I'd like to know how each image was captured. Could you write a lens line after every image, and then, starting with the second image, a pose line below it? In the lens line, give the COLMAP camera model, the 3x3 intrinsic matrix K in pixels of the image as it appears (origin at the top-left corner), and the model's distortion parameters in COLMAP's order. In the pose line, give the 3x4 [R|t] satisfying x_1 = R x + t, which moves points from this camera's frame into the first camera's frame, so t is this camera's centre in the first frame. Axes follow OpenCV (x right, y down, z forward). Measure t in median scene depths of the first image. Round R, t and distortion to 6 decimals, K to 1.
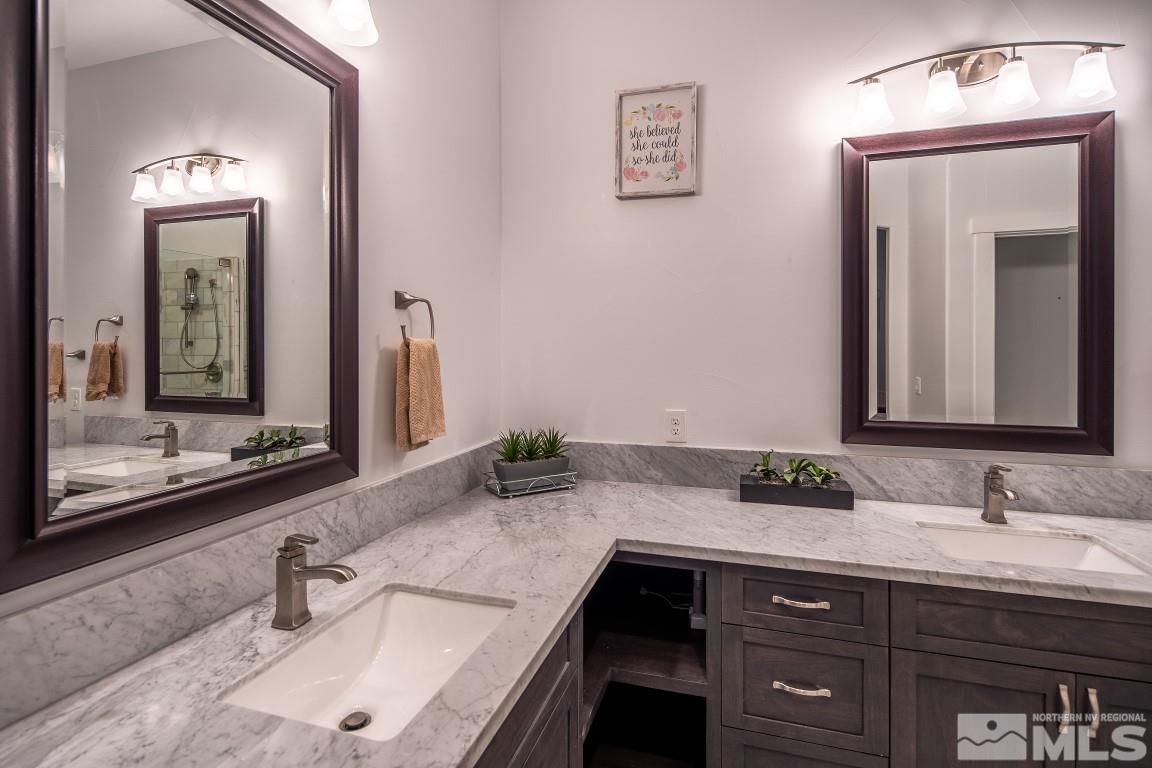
lens RADIAL K [[563.2, 0, 567.6], [0, 563.2, 349.9], [0, 0, 1]] dist [0.002059, -0.003027]
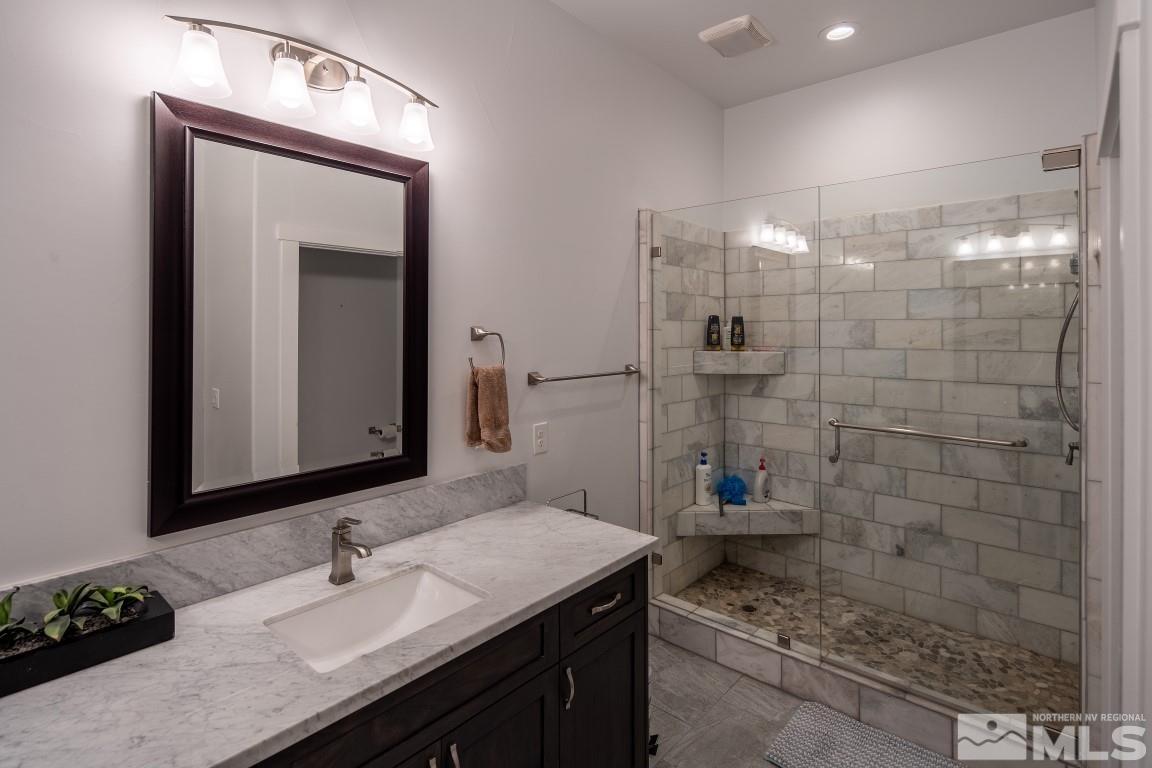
lens RADIAL K [[567.1, 0, 580.4], [0, 567.1, 326.1], [0, 0, 1]] dist [0.003779, -0.003121]
pose [[0.395642, 0.005353, 0.918389, 0.067583], [0.005020, 0.999955, -0.007991, -0.089570], [-0.918391, 0.007772, 0.395597, 0.274035]]
